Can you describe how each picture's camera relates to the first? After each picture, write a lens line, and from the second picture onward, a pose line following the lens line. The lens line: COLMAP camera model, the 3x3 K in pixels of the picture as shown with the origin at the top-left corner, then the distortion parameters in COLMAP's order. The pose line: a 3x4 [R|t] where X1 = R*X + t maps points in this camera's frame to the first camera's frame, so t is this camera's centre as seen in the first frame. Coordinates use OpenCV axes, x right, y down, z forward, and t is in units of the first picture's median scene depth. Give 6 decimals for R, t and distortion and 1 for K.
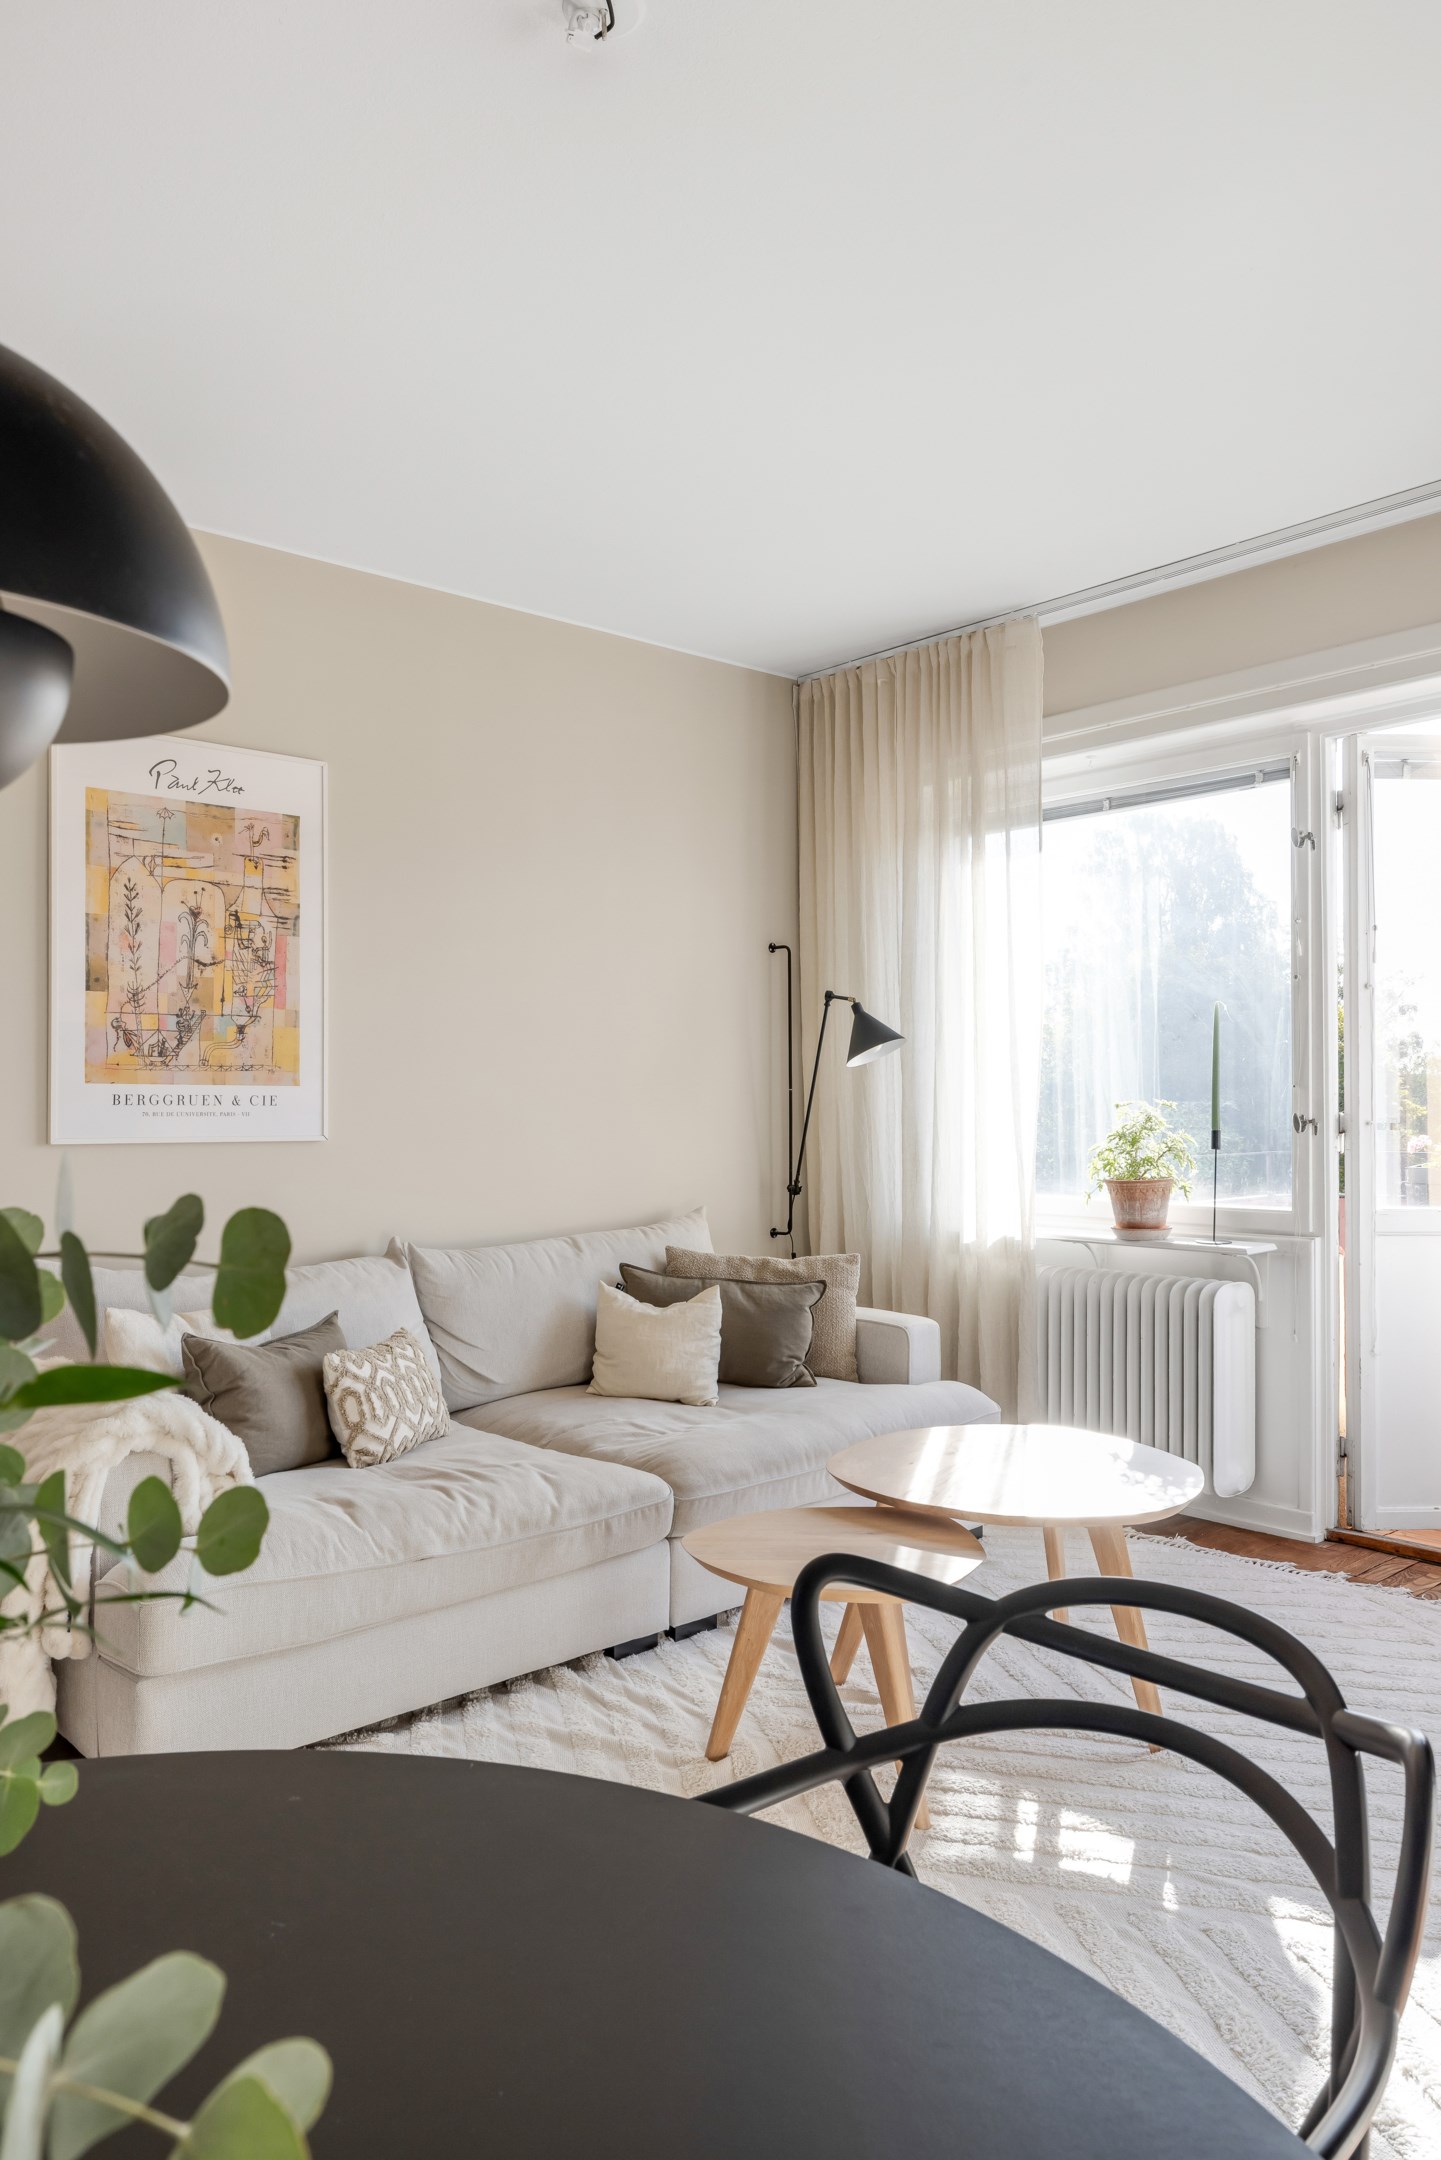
lens RADIAL K [[1485.9, 0, 674.1], [0, 1485.9, 1091.4], [0, 0, 1]] dist [0.002144, 0.002101]
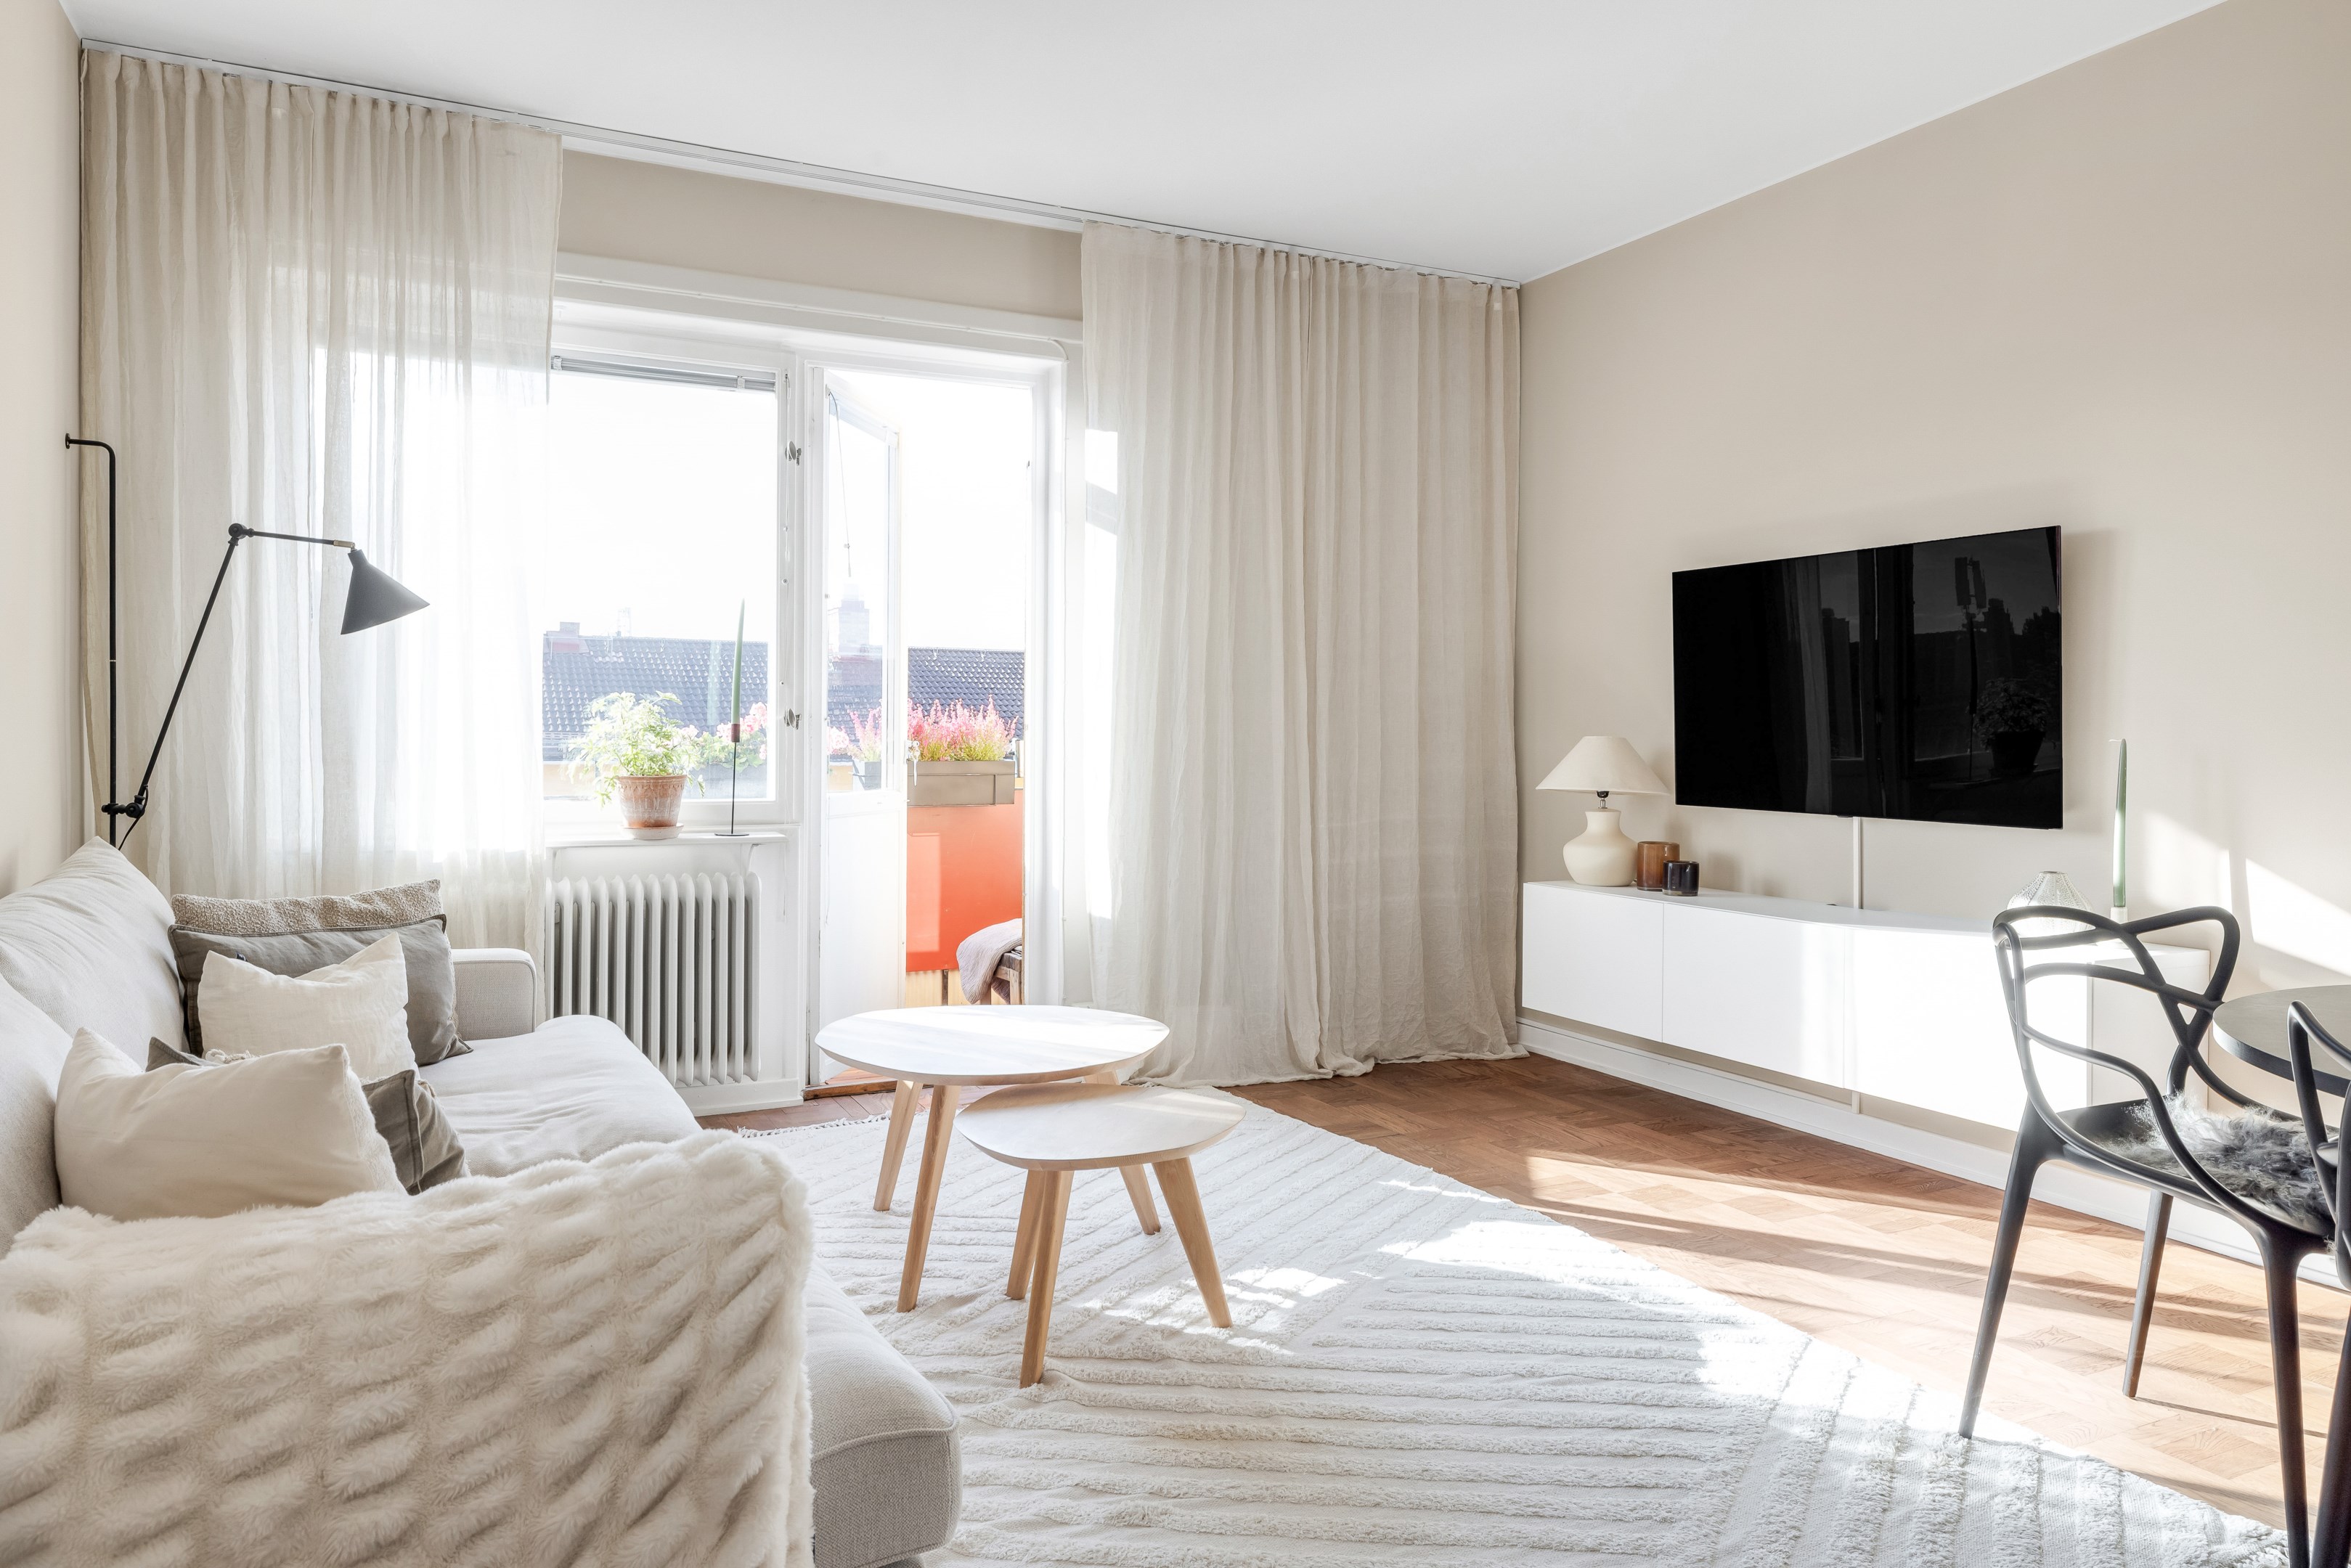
lens RADIAL K [[1545.4, 0, 1179.3], [0, 1545.4, 729.6], [0, 0, 1]] dist [-0.002479, 0.000204]
pose [[0.242857, 0.010263, 0.970008, -0.579314], [-0.016129, 0.999849, -0.006541, 0.031861], [-0.969928, -0.014056, 0.242986, 0.450264]]
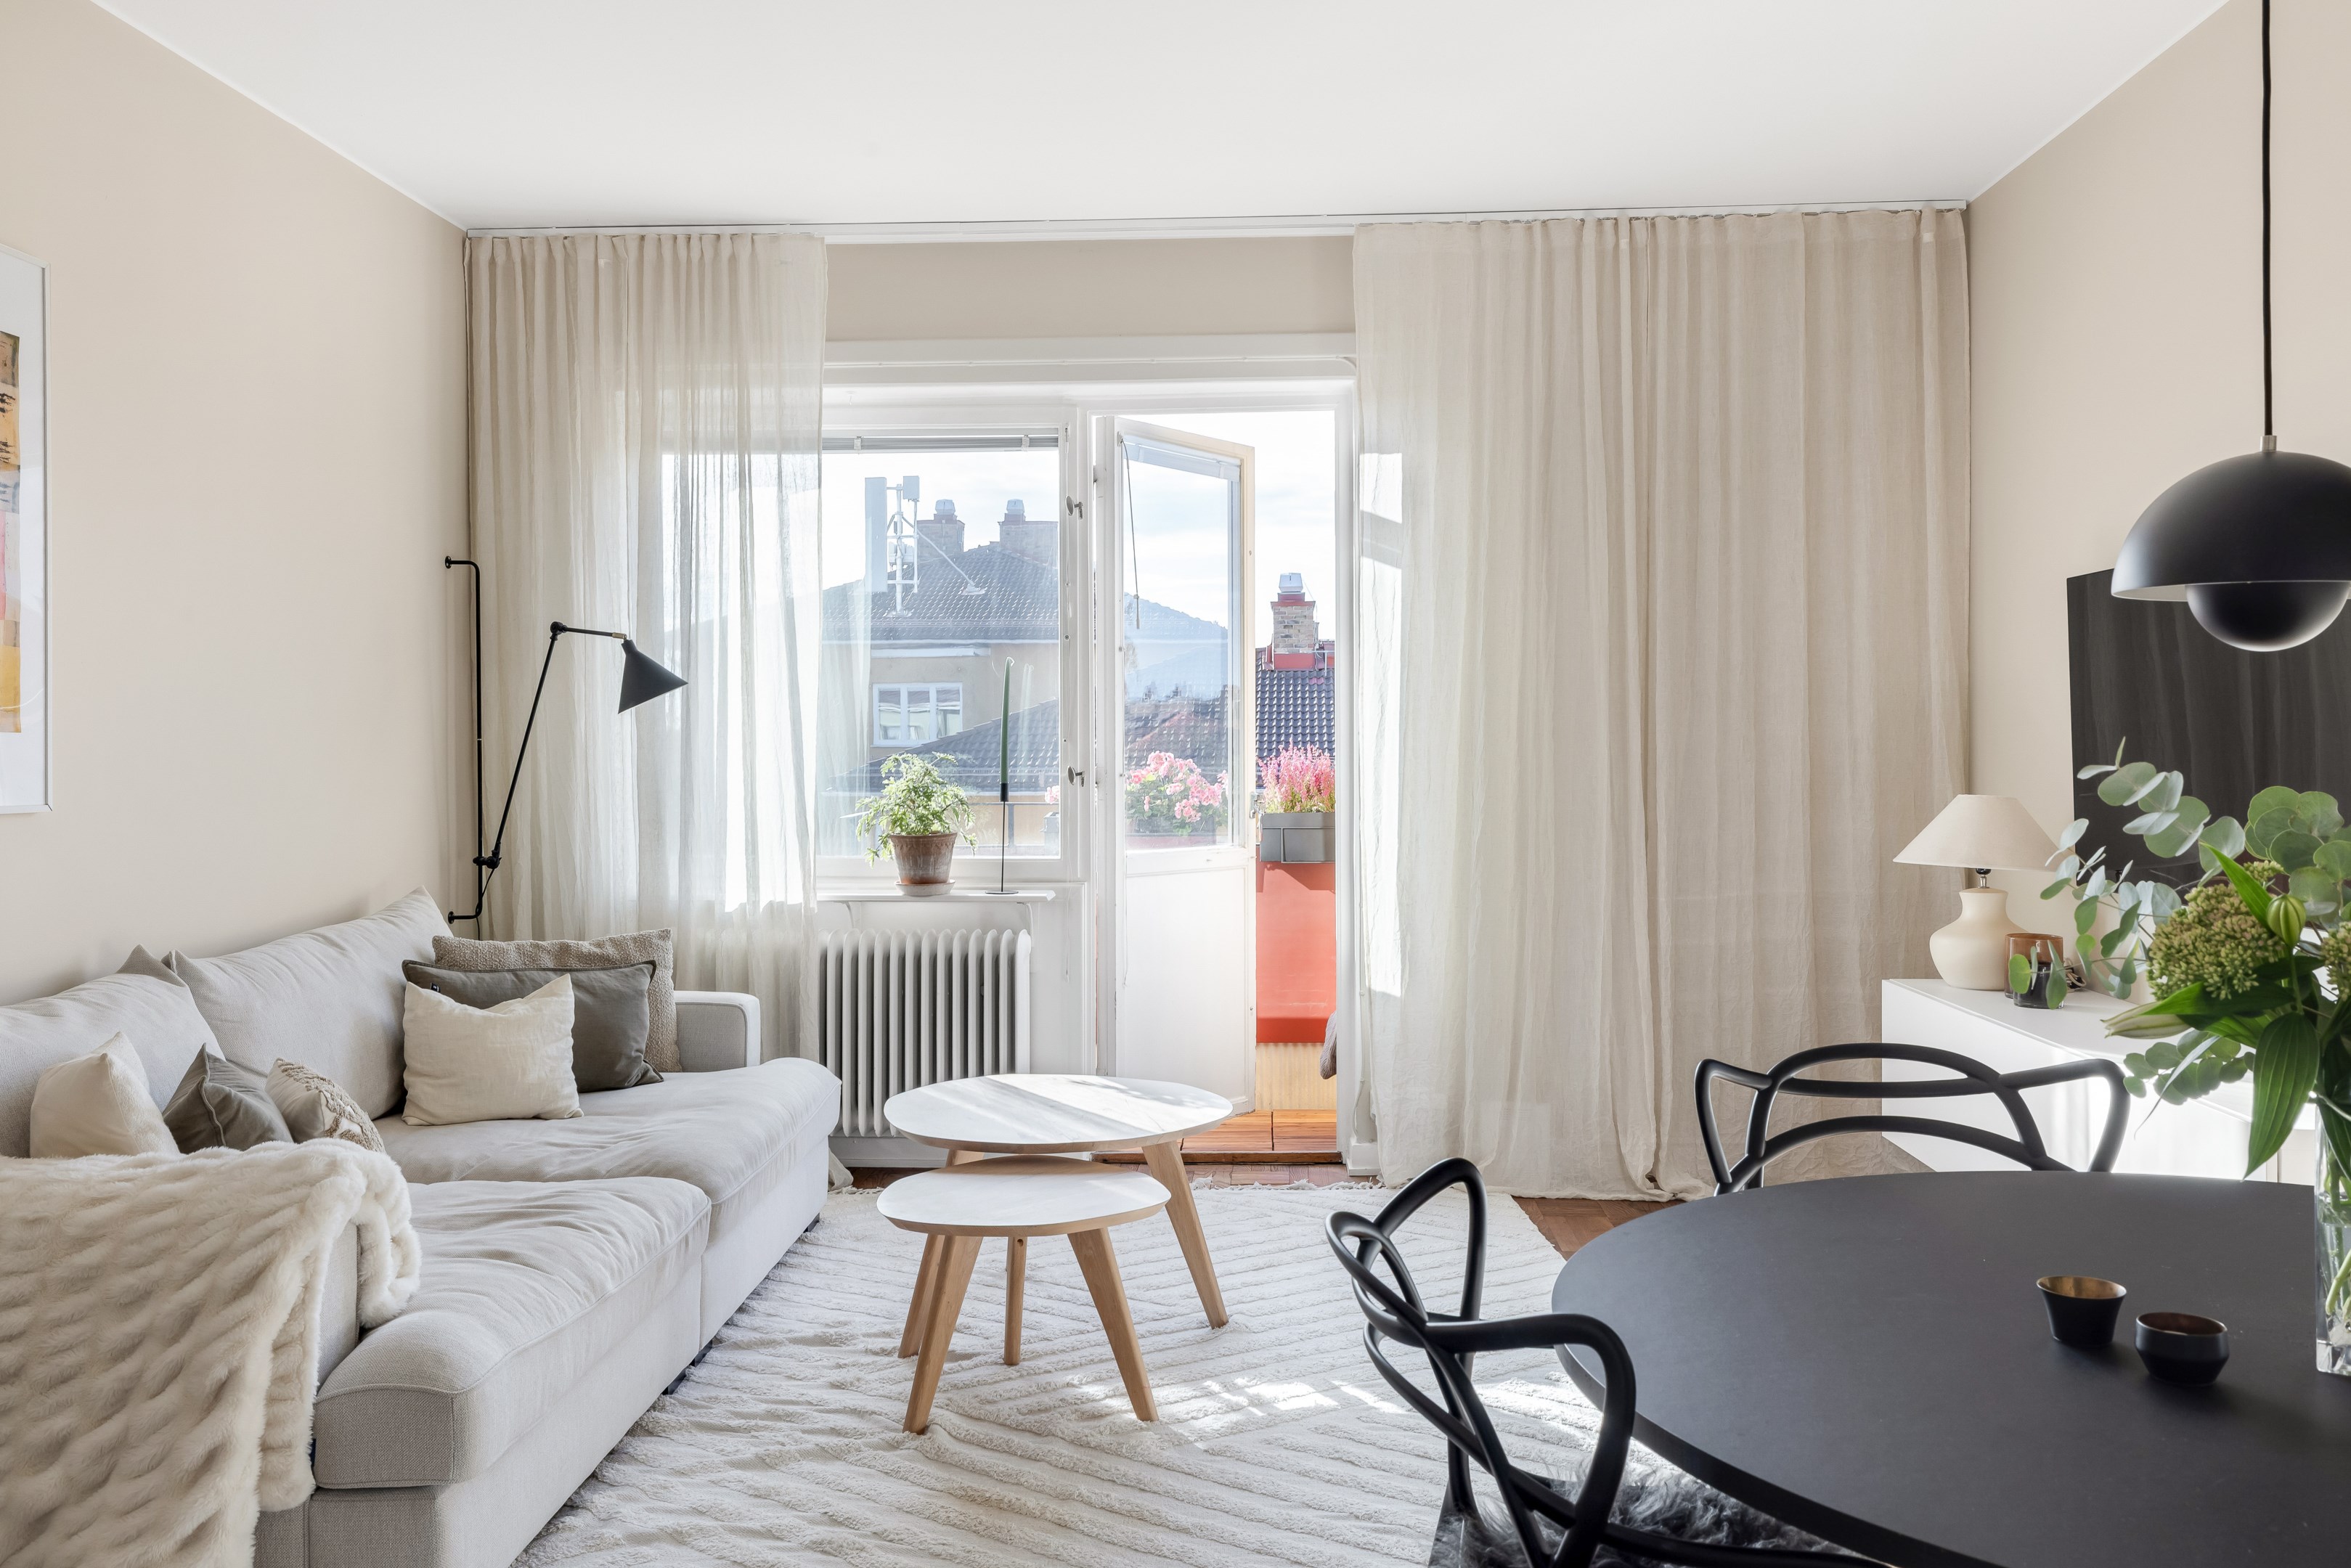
lens RADIAL K [[1882.3, 0, 1176.3], [0, 1882.3, 741.9], [0, 0, 1]] dist [-0.004951, -0.000091]
pose [[0.690411, 0.004672, 0.723402, -0.489525], [-0.005907, 0.999982, -0.000820, -0.001714], [-0.723393, -0.003707, 0.690427, 0.020110]]
